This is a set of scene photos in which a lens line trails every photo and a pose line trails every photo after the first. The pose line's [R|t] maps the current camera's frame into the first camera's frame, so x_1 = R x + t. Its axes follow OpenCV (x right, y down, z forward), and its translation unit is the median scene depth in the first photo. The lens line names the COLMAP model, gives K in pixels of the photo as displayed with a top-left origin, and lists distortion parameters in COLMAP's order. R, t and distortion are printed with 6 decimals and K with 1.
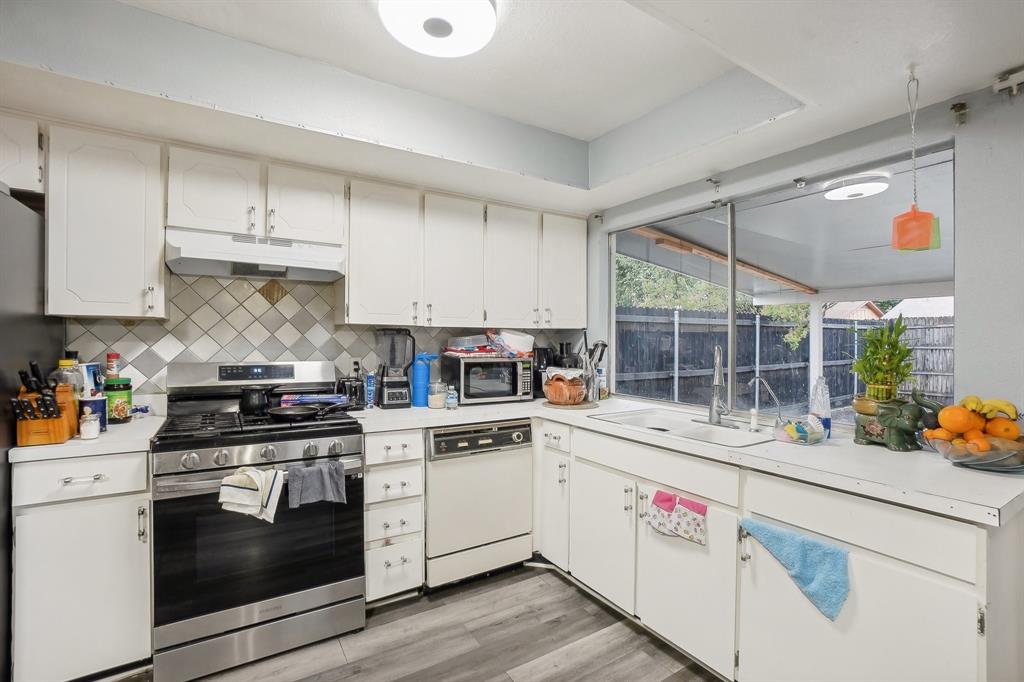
lens RADIAL K [[461.1, 0, 512.0], [0, 461.1, 341.0], [0, 0, 1]] dist [-0.061144, 0.023149]
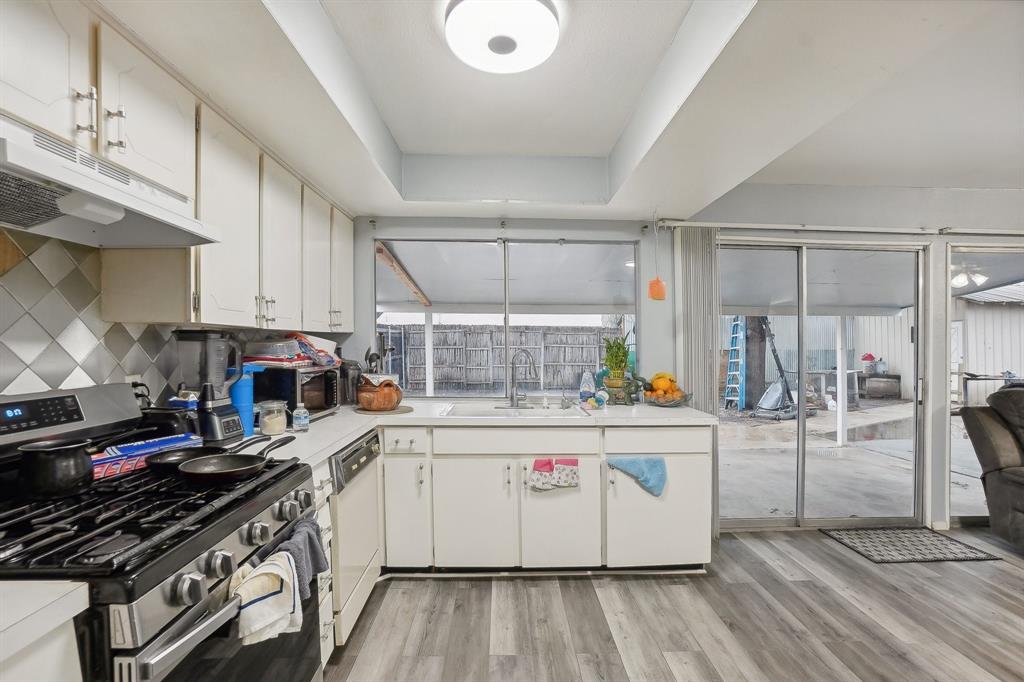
lens RADIAL K [[461.1, 0, 512.0], [0, 461.1, 341.0], [0, 0, 1]] dist [-0.061144, 0.023149]
pose [[0.522156, 0.001147, 0.852849, -0.712533], [0.000201, 0.999999, -0.001468, -0.011885], [-0.852850, 0.000938, 0.522156, 0.305455]]
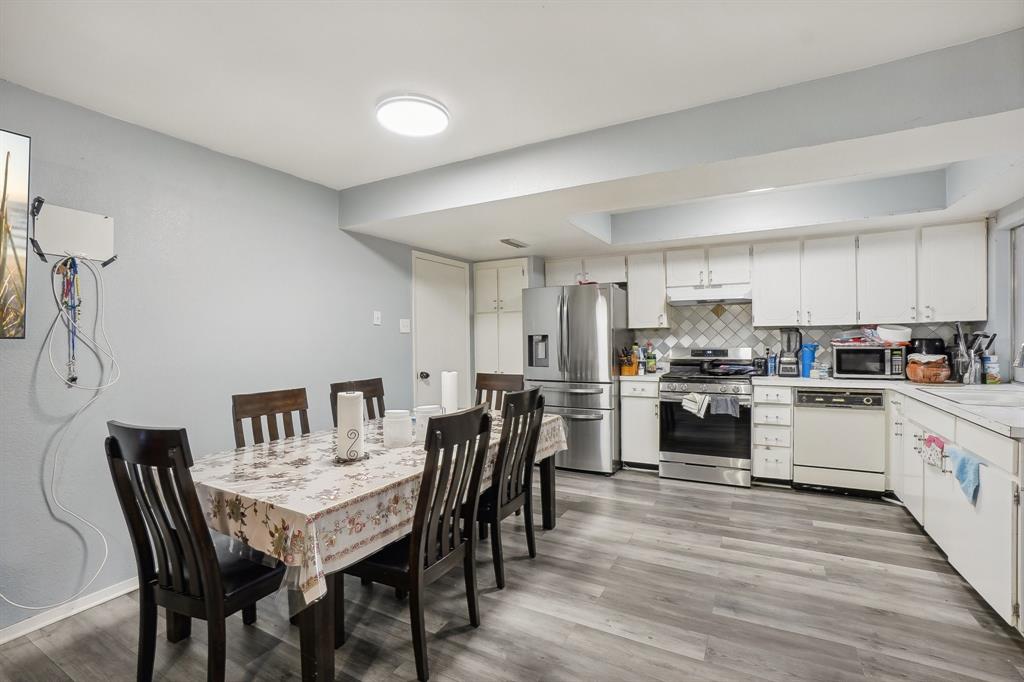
lens RADIAL K [[461.1, 0, 512.0], [0, 461.1, 341.0], [0, 0, 1]] dist [-0.061144, 0.023149]
pose [[0.476892, -0.009931, -0.878906, 0.783213], [0.017503, 0.999845, -0.001800, 0.005765], [0.878787, -0.014525, 0.476992, -0.702685]]
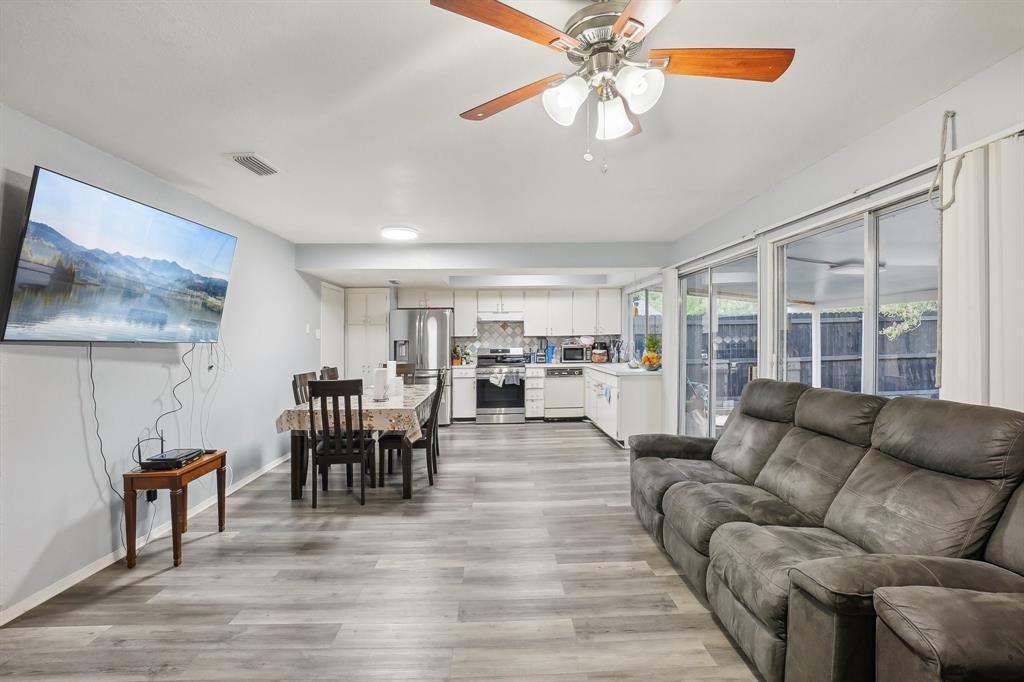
lens RADIAL K [[461.1, 0, 512.0], [0, 461.1, 341.0], [0, 0, 1]] dist [-0.061144, 0.023149]
pose [[0.859175, -0.016675, -0.511409, 1.286132], [0.019349, 0.999813, -0.000094, -0.003604], [0.511315, -0.009815, 0.859337, -1.922029]]
